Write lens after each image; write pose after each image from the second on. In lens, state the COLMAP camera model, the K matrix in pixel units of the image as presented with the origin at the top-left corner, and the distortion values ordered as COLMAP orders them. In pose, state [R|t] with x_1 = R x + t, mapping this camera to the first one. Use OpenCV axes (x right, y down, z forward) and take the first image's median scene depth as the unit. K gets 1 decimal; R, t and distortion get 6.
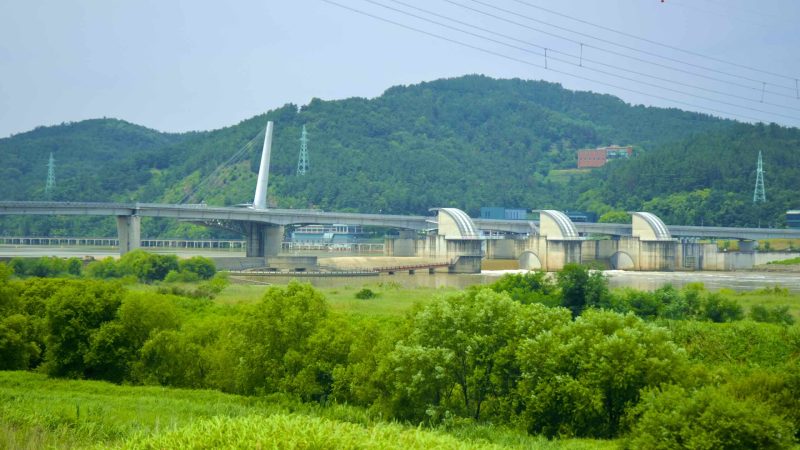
lens RADIAL K [[743.9, 0, 400.0], [0, 743.9, 225.0], [0, 0, 1]] dist [-0.002348, 0.000746]
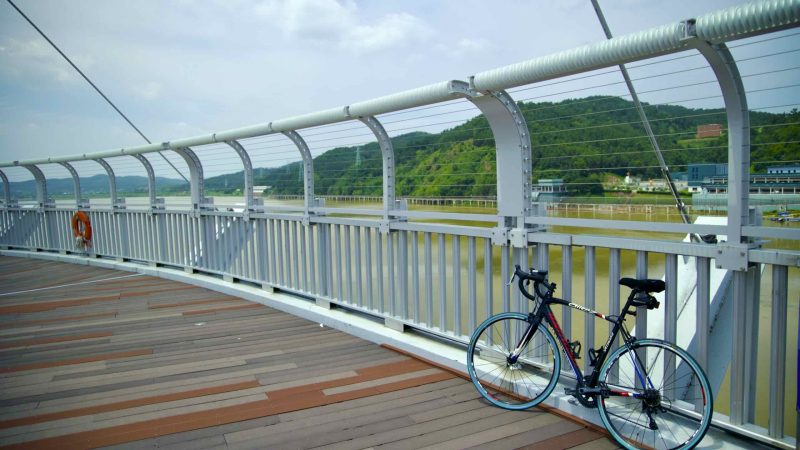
lens RADIAL K [[743.9, 0, 400.0], [0, 743.9, 225.0], [0, 0, 1]] dist [-0.002348, 0.000746]
pose [[0.961669, -0.015798, -0.273759, 0.017470], [0.029758, 0.998455, 0.046917, 0.002264], [0.272595, -0.053265, 0.960653, -0.149205]]
